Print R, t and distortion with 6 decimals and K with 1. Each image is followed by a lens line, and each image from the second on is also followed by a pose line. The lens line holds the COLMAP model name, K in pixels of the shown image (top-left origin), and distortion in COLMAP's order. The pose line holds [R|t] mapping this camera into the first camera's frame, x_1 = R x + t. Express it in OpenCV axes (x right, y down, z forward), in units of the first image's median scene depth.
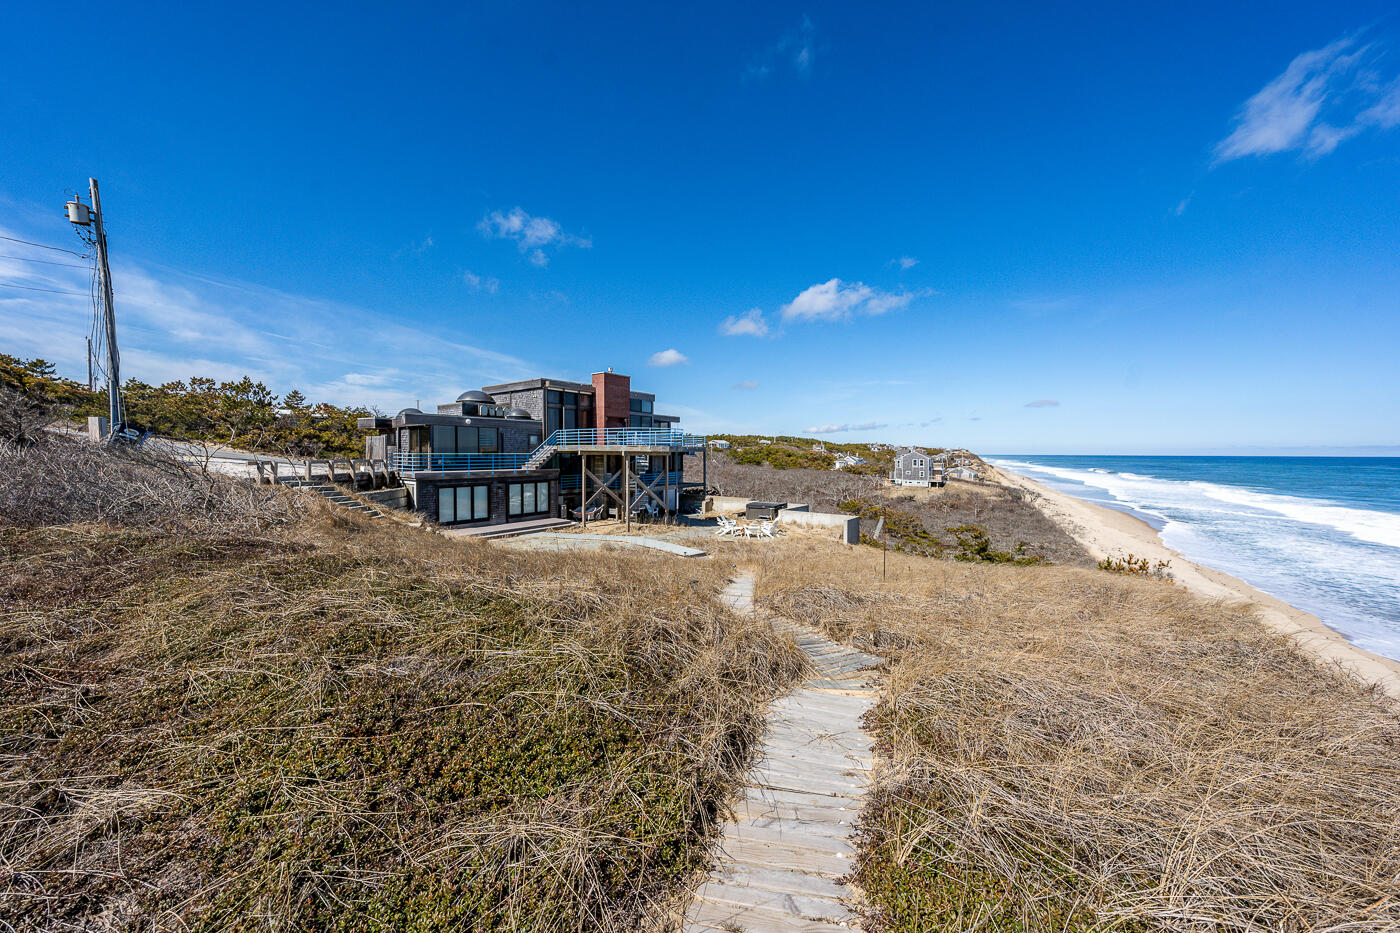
lens RADIAL K [[486.2, 0, 700.0], [0, 486.2, 466.5], [0, 0, 1]] dist [-0.000285, -0.000037]
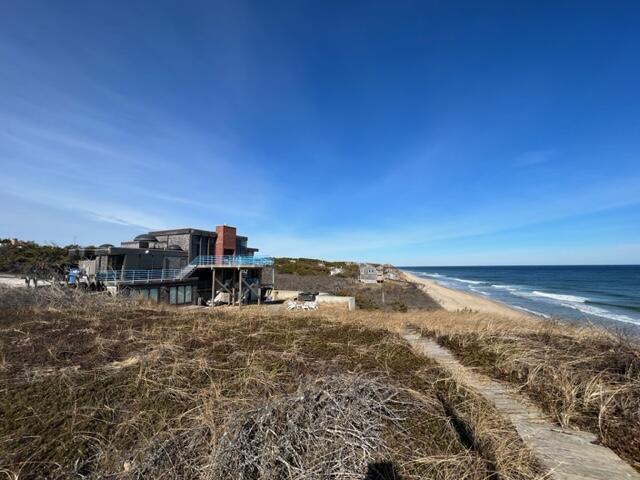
lens RADIAL K [[263.1, 0, 320.0], [0, 263.1, 240.0], [0, 0, 1]] dist [-0.000174, 0.000012]
pose [[0.970546, 0.010337, 0.240692, -0.081878], [0.021317, 0.991475, -0.128539, 0.001590], [-0.239969, 0.129884, 0.962053, -0.072690]]
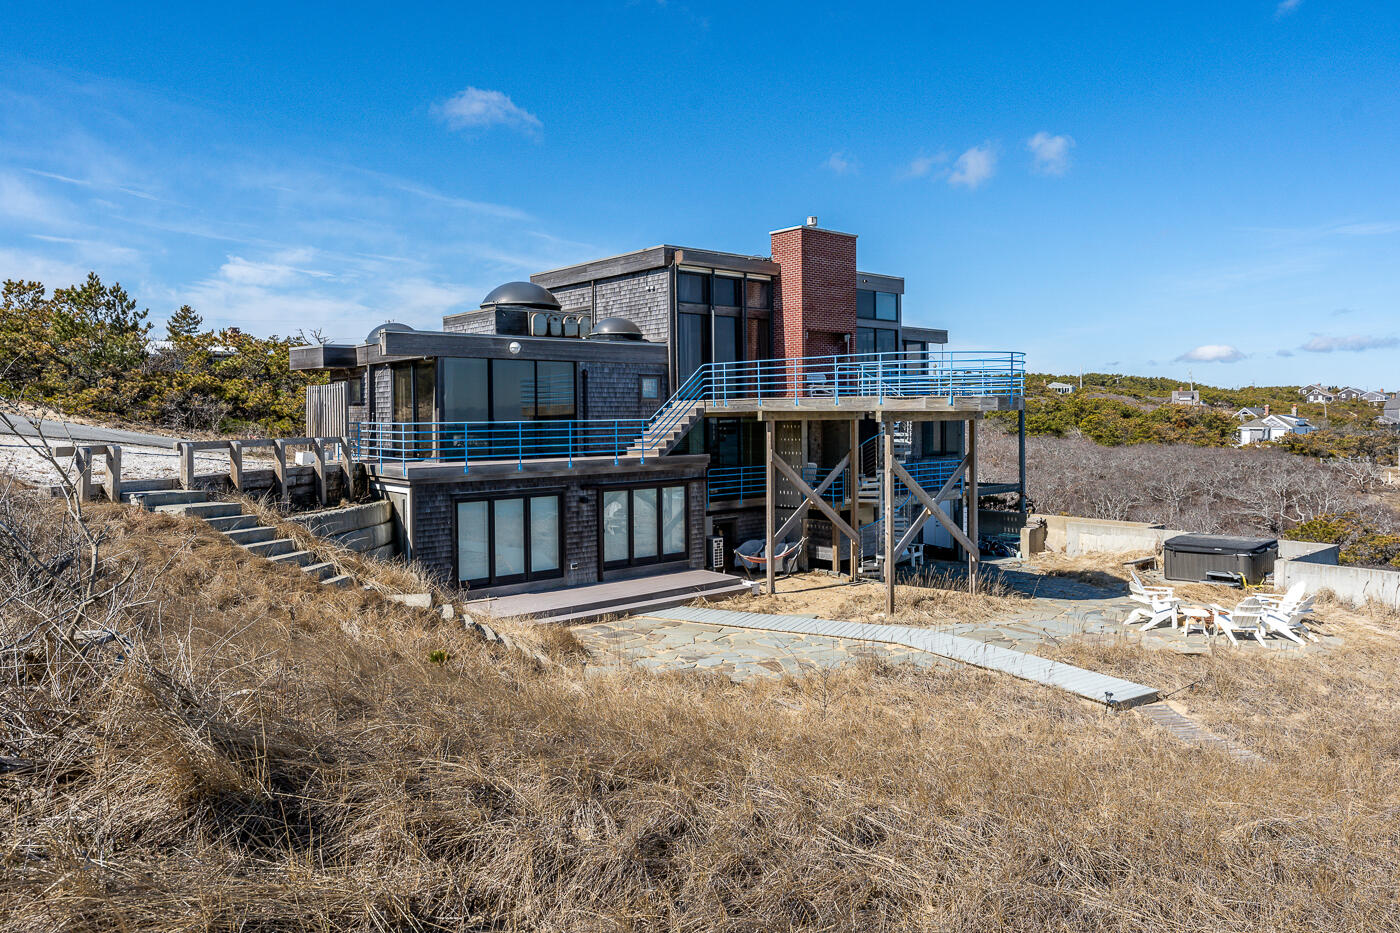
lens RADIAL K [[960.2, 0, 697.5], [0, 960.2, 435.4], [0, 0, 1]] dist [0.009219, 0.002911]
pose [[0.977515, -0.007744, -0.210725, -0.116633], [0.006663, 0.999961, -0.005841, -0.006580], [0.210762, 0.004306, 0.977528, 0.165088]]
